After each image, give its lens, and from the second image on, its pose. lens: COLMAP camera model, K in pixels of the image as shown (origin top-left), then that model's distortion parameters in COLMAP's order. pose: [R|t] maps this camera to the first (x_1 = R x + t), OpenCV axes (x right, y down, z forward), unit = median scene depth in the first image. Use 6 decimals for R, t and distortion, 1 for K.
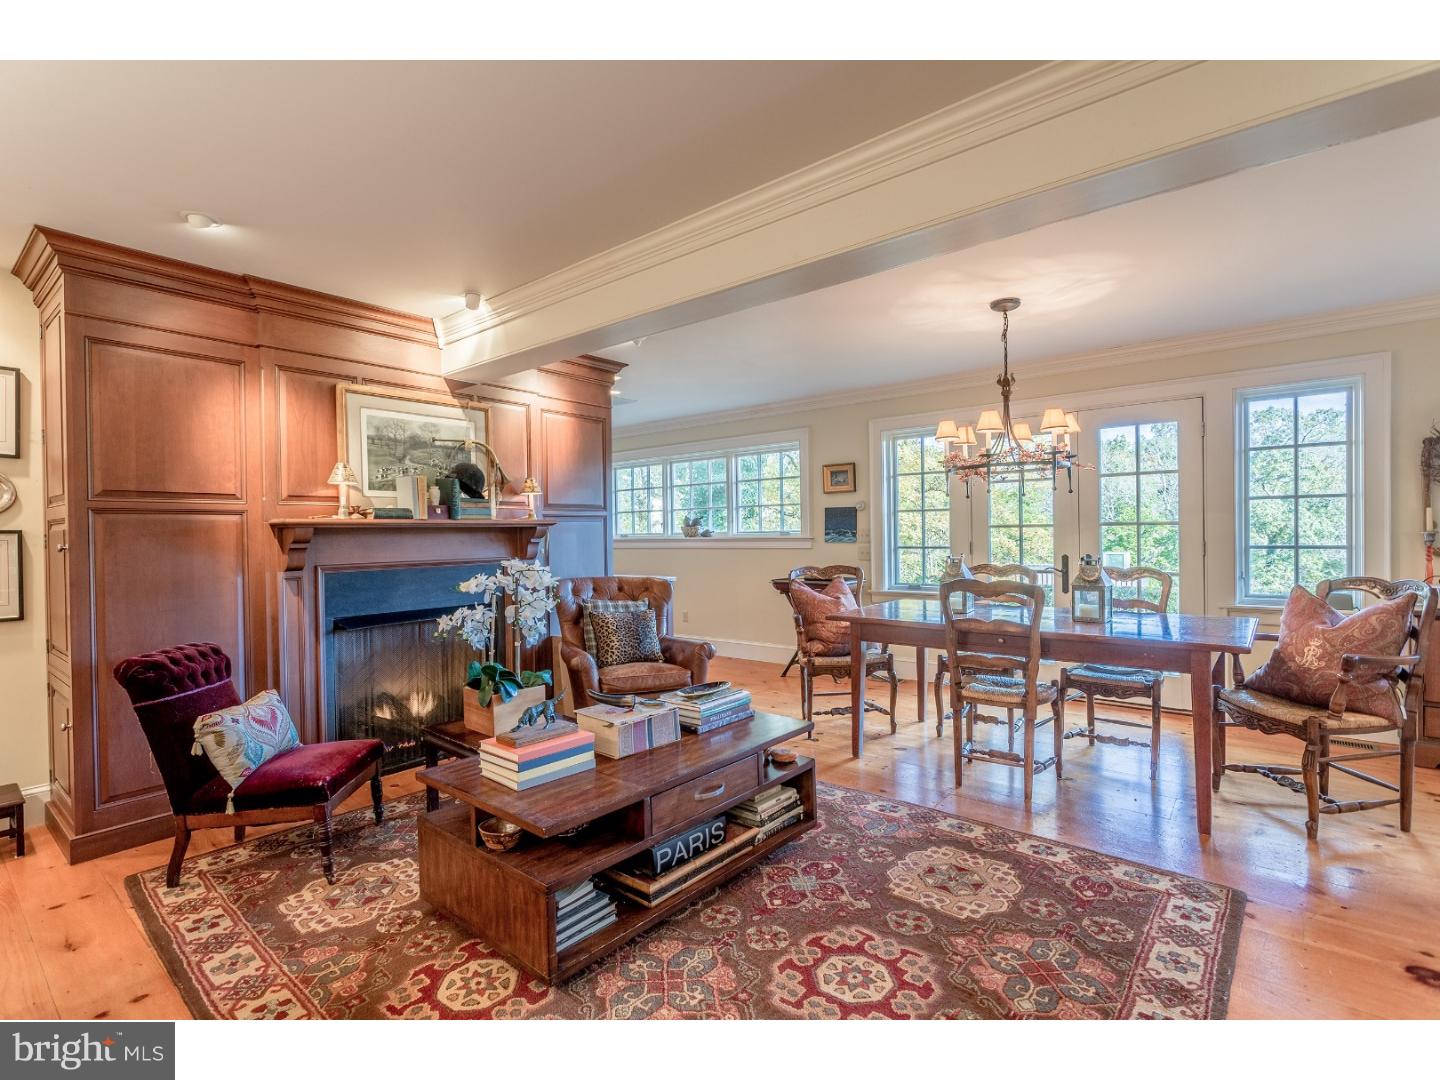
lens RADIAL K [[687.3, 0, 718.0], [0, 687.3, 535.4], [0, 0, 1]] dist [-0.010934, 0.000860]
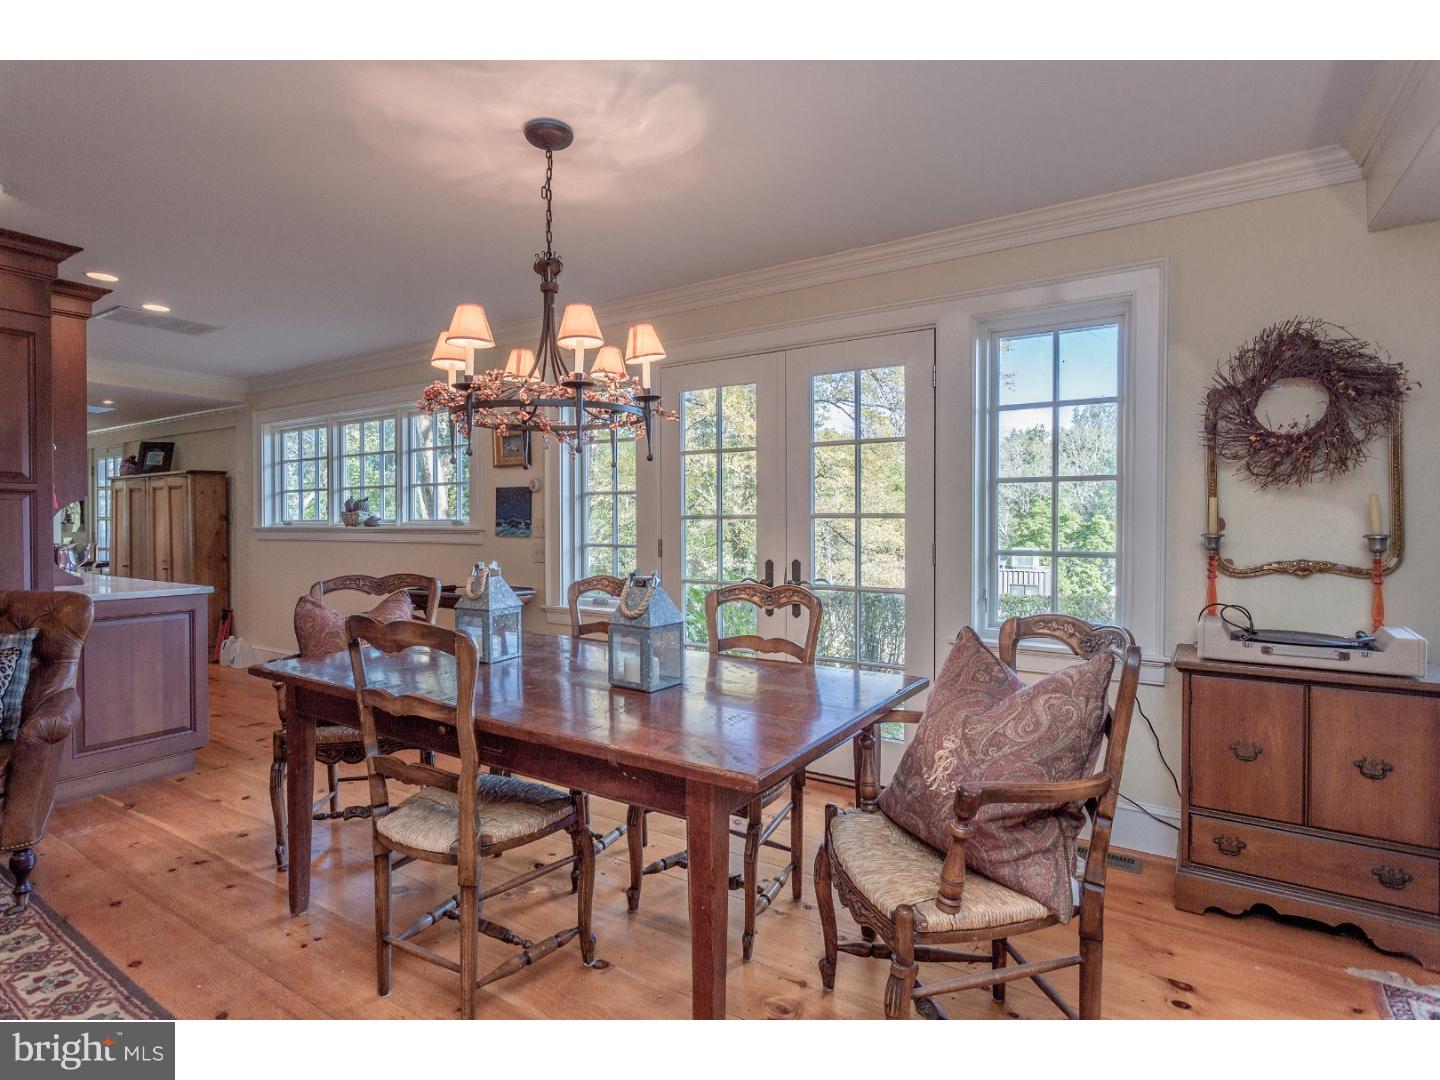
lens RADIAL K [[738.7, 0, 720.9], [0, 738.7, 537.5], [0, 0, 1]] dist [-0.020630, 0.000515]
pose [[0.991746, 0.011080, 0.127737, 0.407693], [-0.013257, 0.999781, 0.016210, -0.006167], [-0.127530, -0.017770, 0.991676, 0.299792]]
